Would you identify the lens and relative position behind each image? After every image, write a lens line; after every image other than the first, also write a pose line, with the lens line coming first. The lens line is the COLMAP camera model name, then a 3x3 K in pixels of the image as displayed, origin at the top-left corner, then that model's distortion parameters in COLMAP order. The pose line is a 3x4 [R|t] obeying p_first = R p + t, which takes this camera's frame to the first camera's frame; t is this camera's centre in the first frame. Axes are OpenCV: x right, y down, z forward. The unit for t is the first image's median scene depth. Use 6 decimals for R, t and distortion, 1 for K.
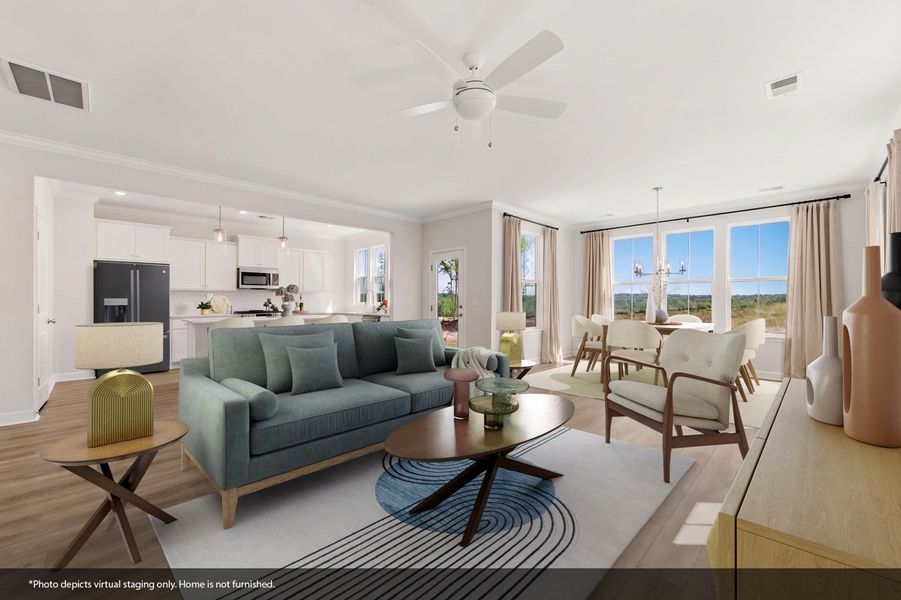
lens RADIAL K [[362.9, 0, 450.9], [0, 362.9, 298.6], [0, 0, 1]] dist [0.008616, -0.000019]
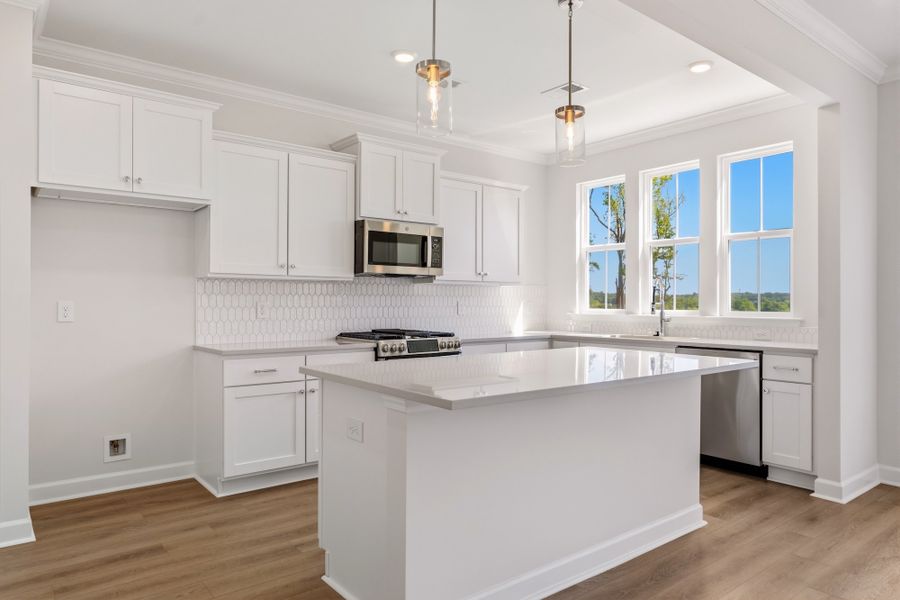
lens RADIAL K [[578.0, 0, 448.7], [0, 578.0, 299.7], [0, 0, 1]] dist [0.033002, -0.005935]
pose [[0.994960, 0.000532, -0.100267, -0.427641], [-0.000396, 0.999999, 0.001378, -0.001078], [0.100268, -0.001332, 0.994960, 0.397823]]
